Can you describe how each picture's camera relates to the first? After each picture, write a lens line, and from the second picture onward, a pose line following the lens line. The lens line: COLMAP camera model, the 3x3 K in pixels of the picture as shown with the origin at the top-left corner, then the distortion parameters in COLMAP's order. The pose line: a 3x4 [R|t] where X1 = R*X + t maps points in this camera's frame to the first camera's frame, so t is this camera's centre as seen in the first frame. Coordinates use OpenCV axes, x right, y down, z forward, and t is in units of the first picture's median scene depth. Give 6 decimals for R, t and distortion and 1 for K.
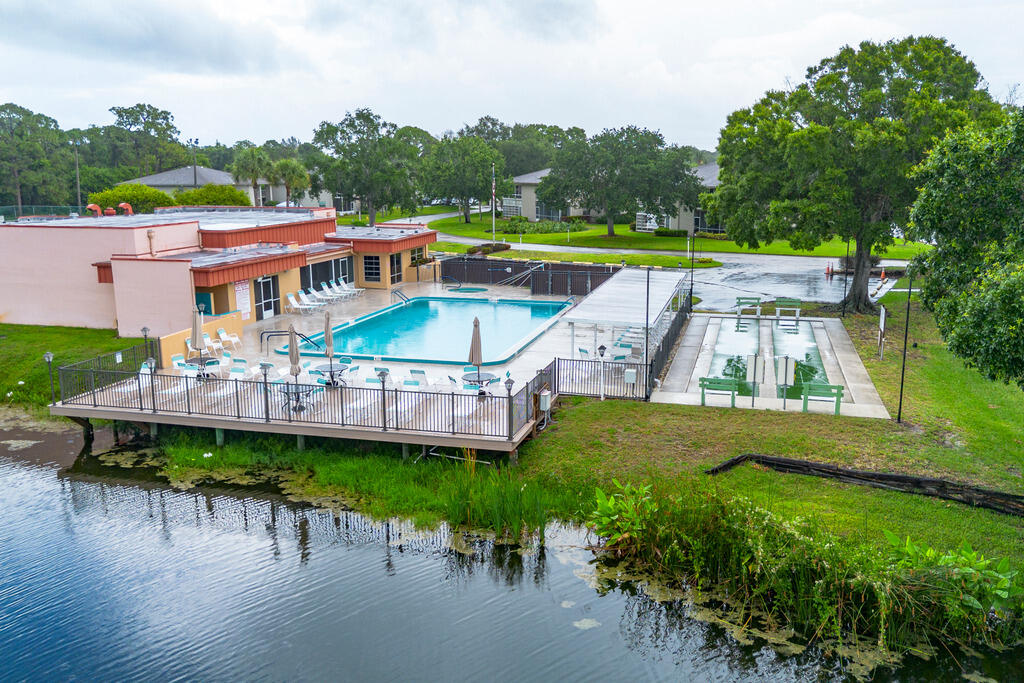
lens RADIAL K [[854.0, 0, 512.0], [0, 854.0, 341.5], [0, 0, 1]] dist [0.081489, -0.088140]
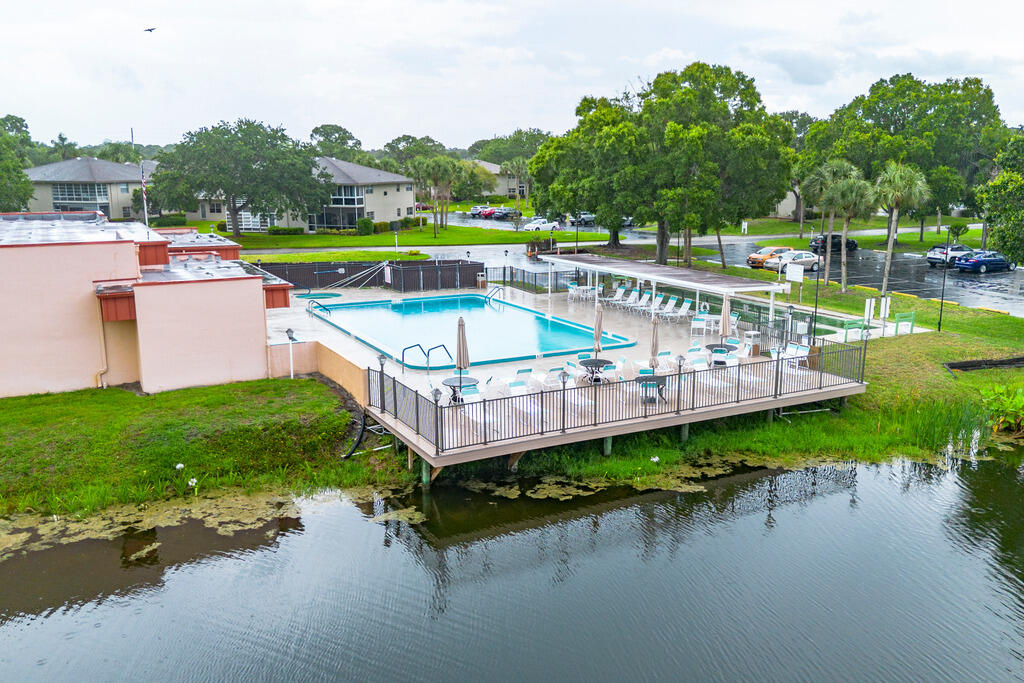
lens RADIAL K [[854.0, 0, 512.0], [0, 854.0, 341.5], [0, 0, 1]] dist [0.081489, -0.088140]
pose [[0.732220, -0.136483, 0.667252, -0.710692], [0.137006, 0.989205, 0.051992, -0.043992], [-0.667145, 0.053348, 0.743015, 0.262062]]
